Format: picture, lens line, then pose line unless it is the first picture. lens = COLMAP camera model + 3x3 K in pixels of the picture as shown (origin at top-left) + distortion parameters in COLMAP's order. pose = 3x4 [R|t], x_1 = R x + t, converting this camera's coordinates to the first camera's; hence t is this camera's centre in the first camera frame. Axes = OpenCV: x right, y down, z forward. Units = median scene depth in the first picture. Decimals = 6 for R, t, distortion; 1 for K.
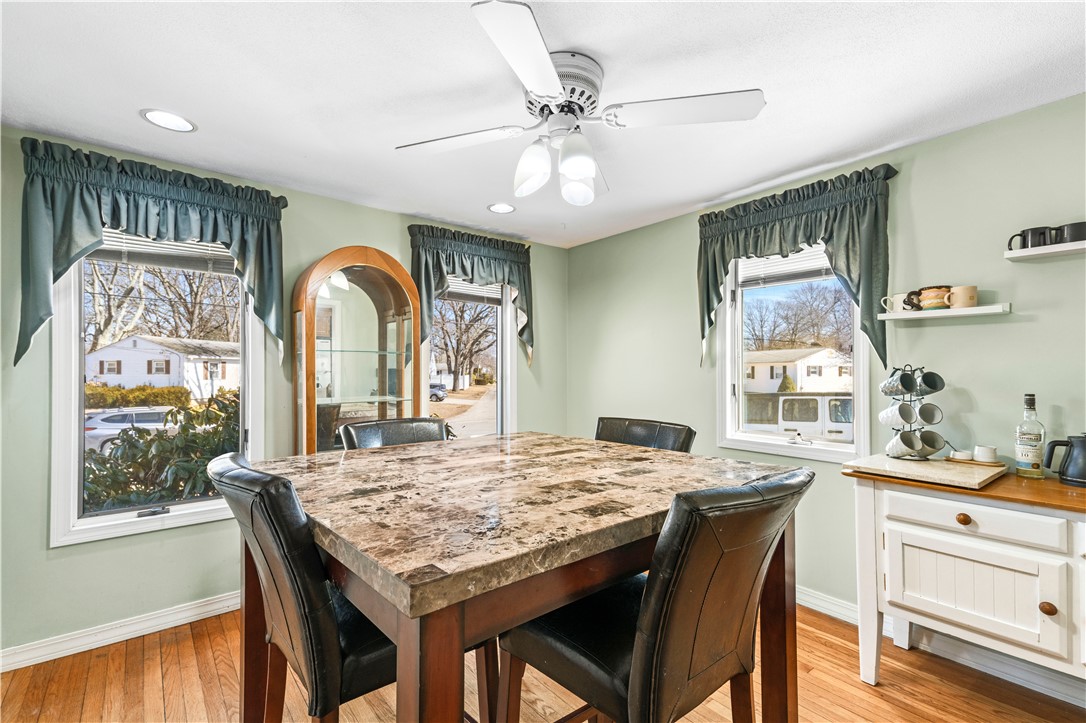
lens RADIAL K [[490.8, 0, 542.3], [0, 490.8, 376.3], [0, 0, 1]] dist [0.038510, -0.000166]
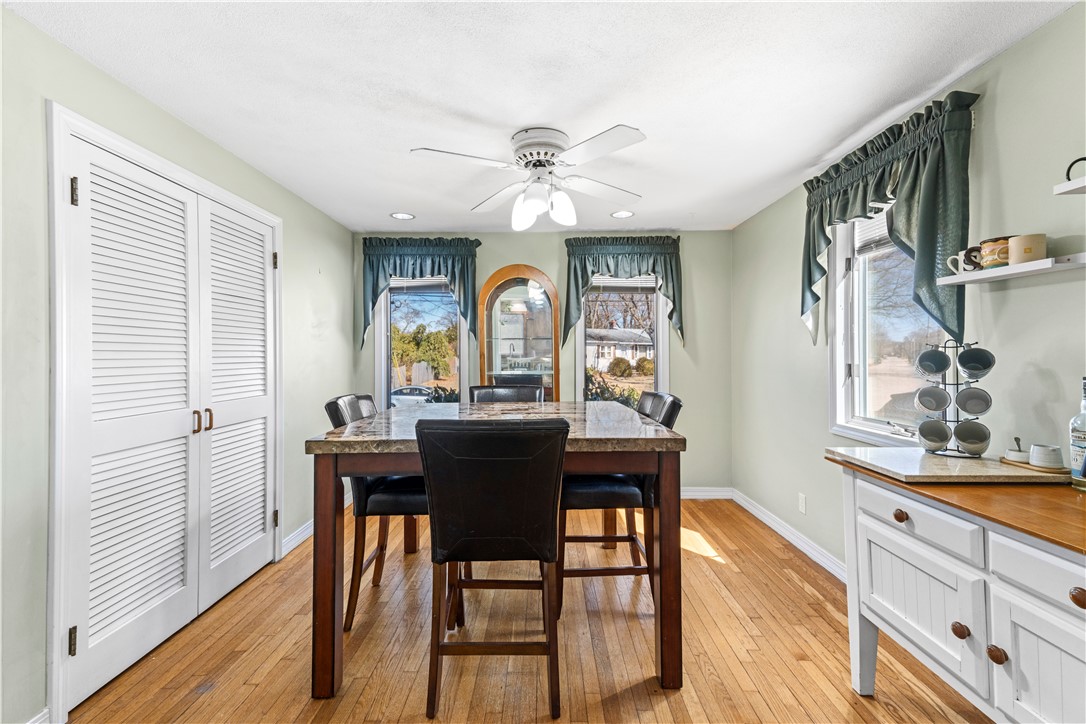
lens RADIAL K [[477.1, 0, 539.1], [0, 477.1, 357.3], [0, 0, 1]] dist [0.046222, -0.008035]
pose [[0.781524, -0.000429, -0.623875, 0.635456], [0.001777, 0.999997, 0.001539, 0.003040], [0.623873, -0.002311, 0.781522, -0.041223]]
